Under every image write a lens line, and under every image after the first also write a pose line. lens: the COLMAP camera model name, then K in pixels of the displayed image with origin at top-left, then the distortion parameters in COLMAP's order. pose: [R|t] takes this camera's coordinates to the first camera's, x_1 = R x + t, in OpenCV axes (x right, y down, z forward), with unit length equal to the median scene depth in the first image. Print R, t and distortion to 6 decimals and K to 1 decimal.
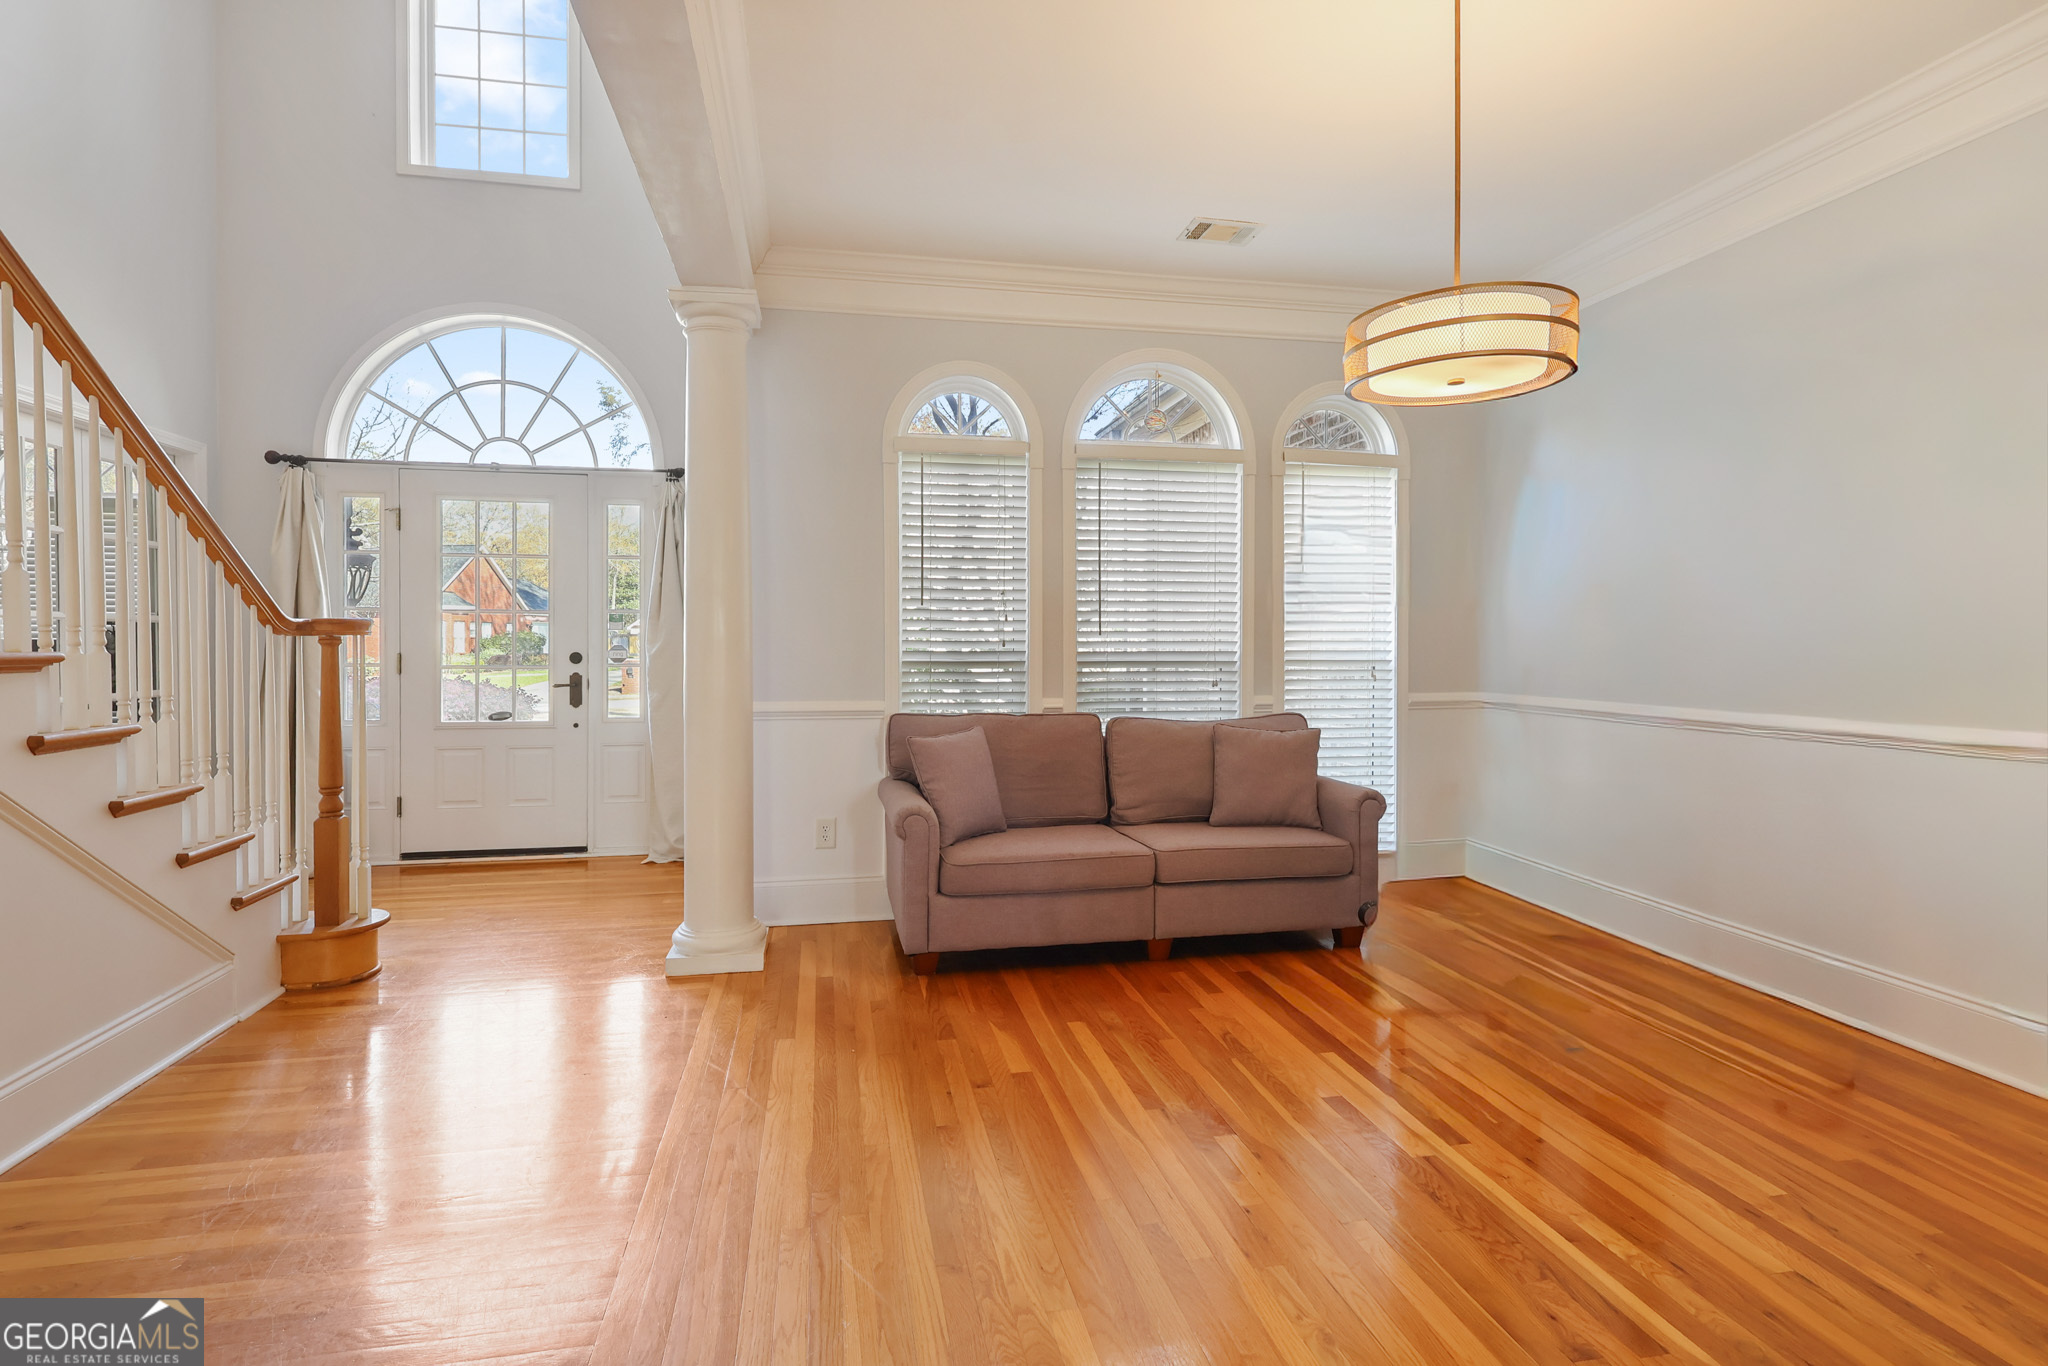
lens RADIAL K [[976.7, 0, 1012.6], [0, 976.7, 629.3], [0, 0, 1]] dist [0.000258, 0.000437]
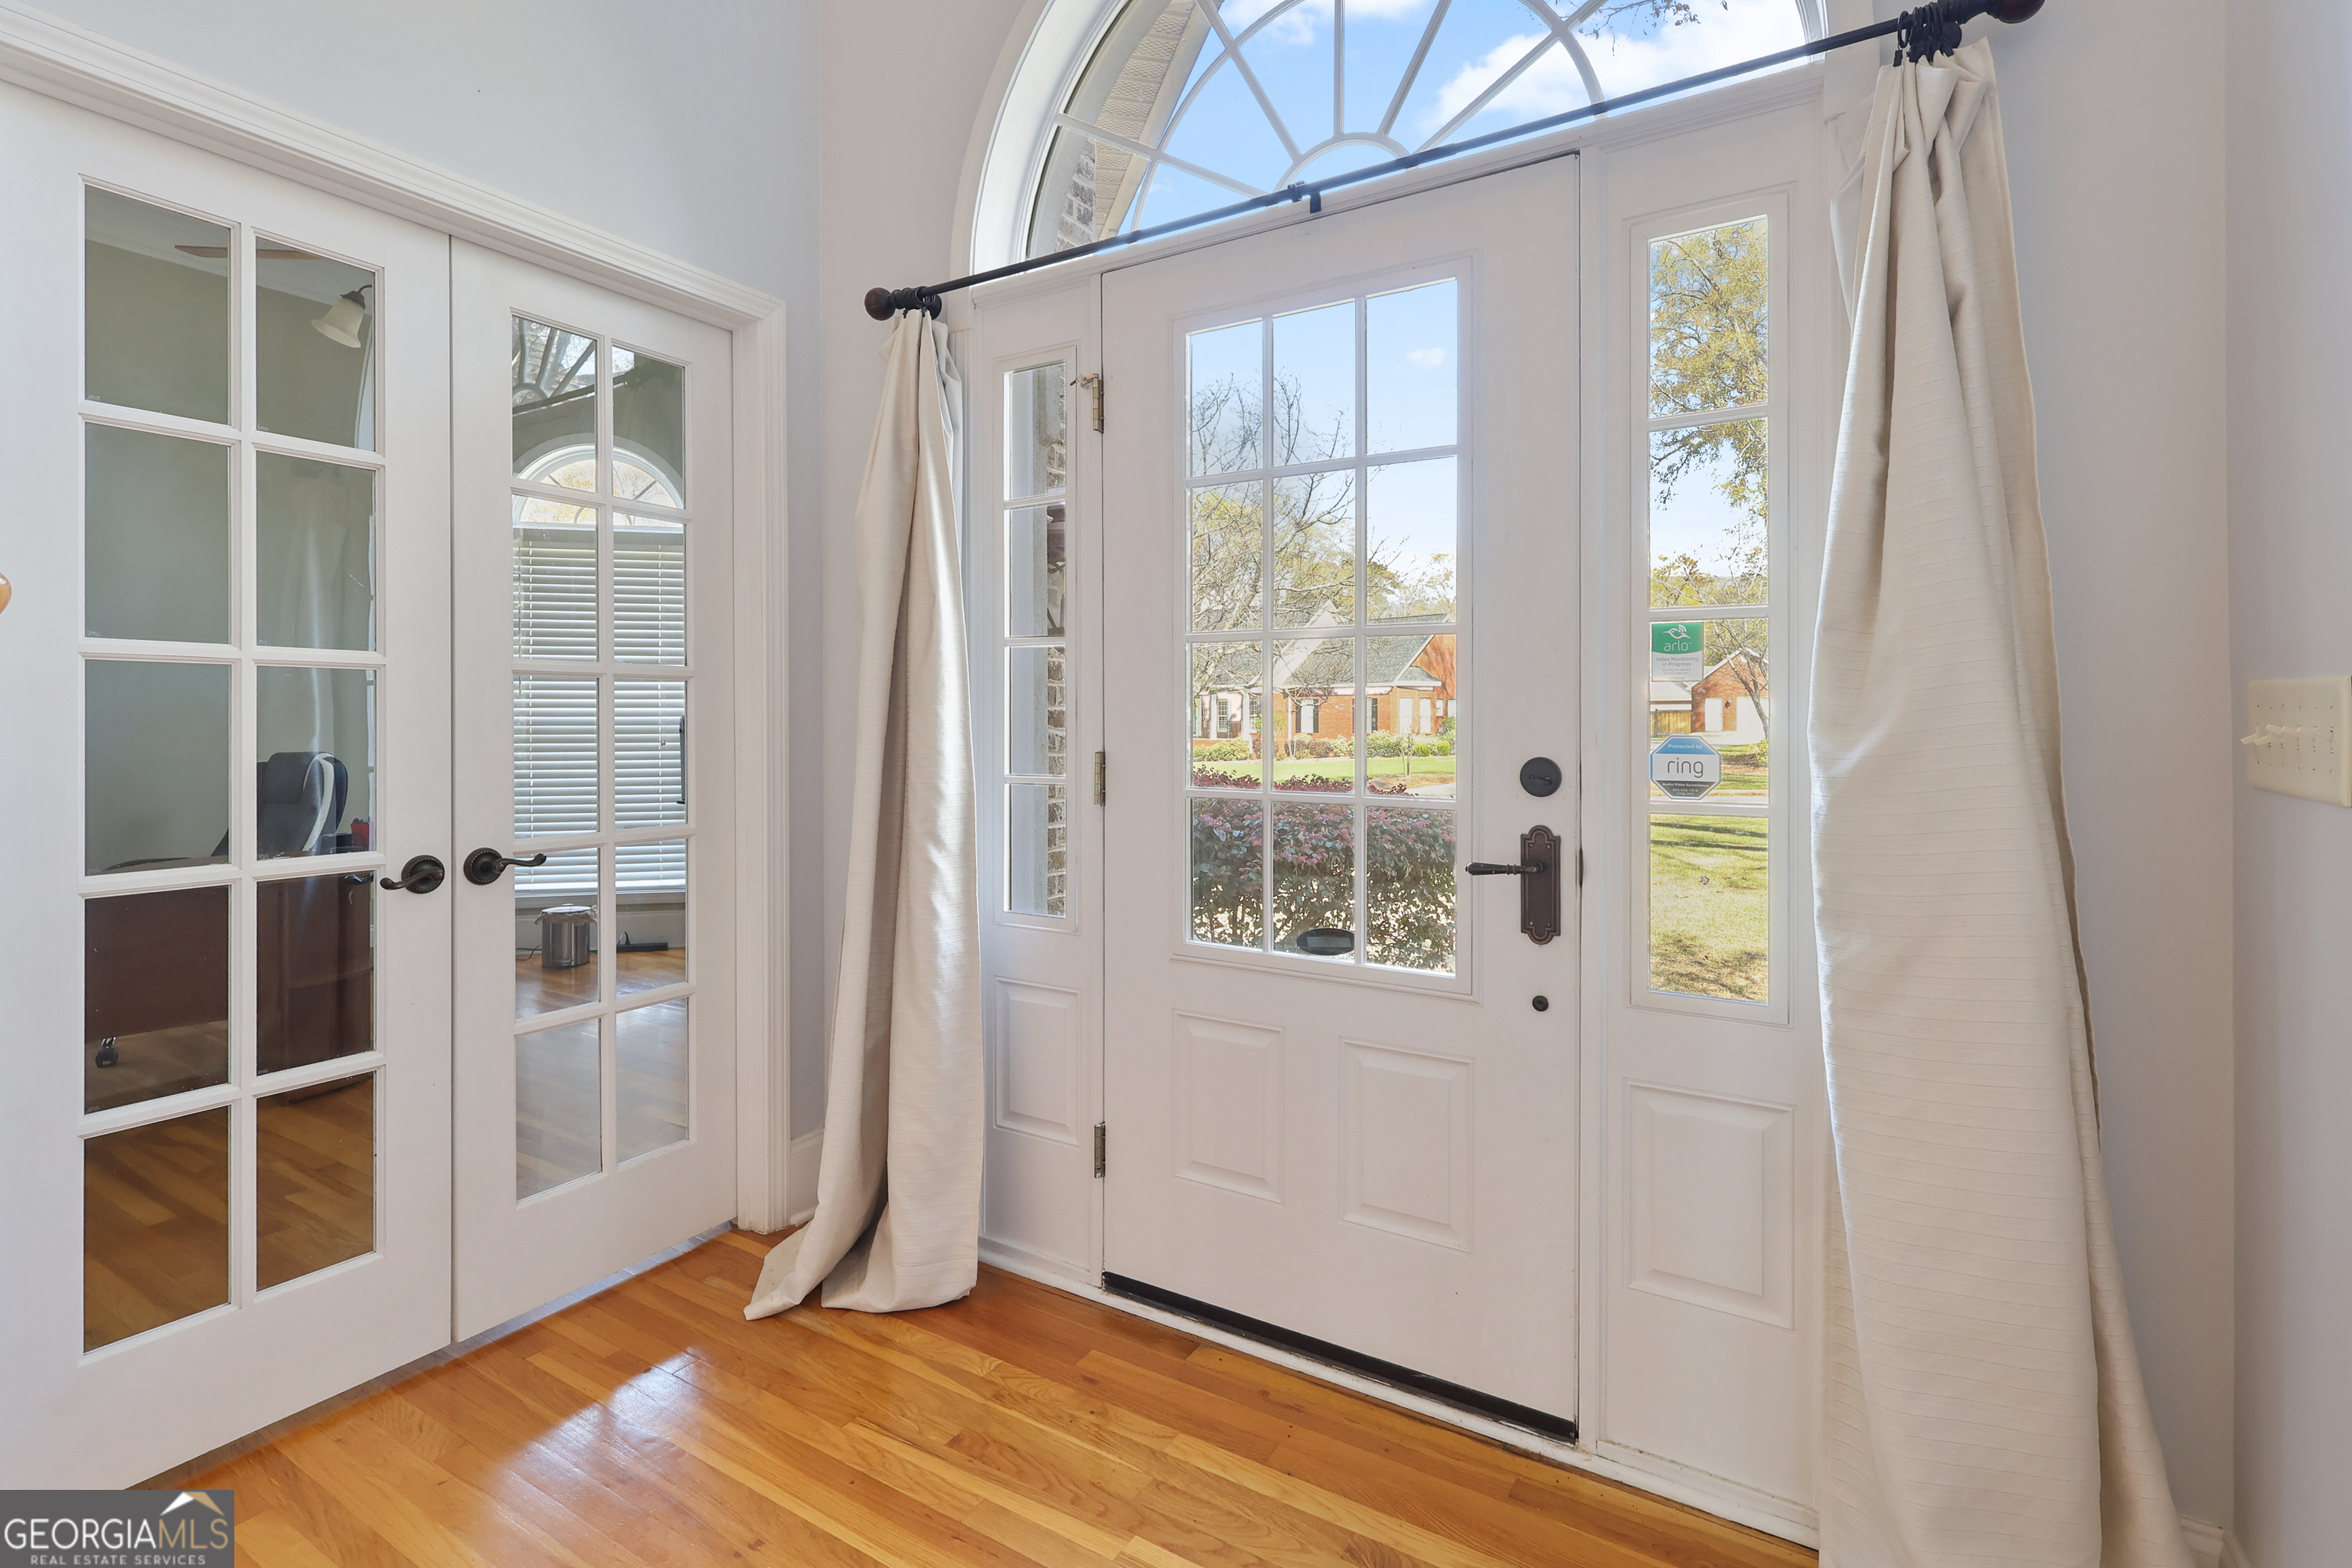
lens RADIAL K [[1121.7, 0, 1162.9], [0, 1121.7, 722.4], [0, 0, 1]] dist [0.000258, 0.000437]
pose [[0.729508, 0.002359, -0.683969, -0.293618], [0.007170, 0.999913, 0.011096, 0.007928], [0.683935, -0.012999, 0.729427, 0.663980]]
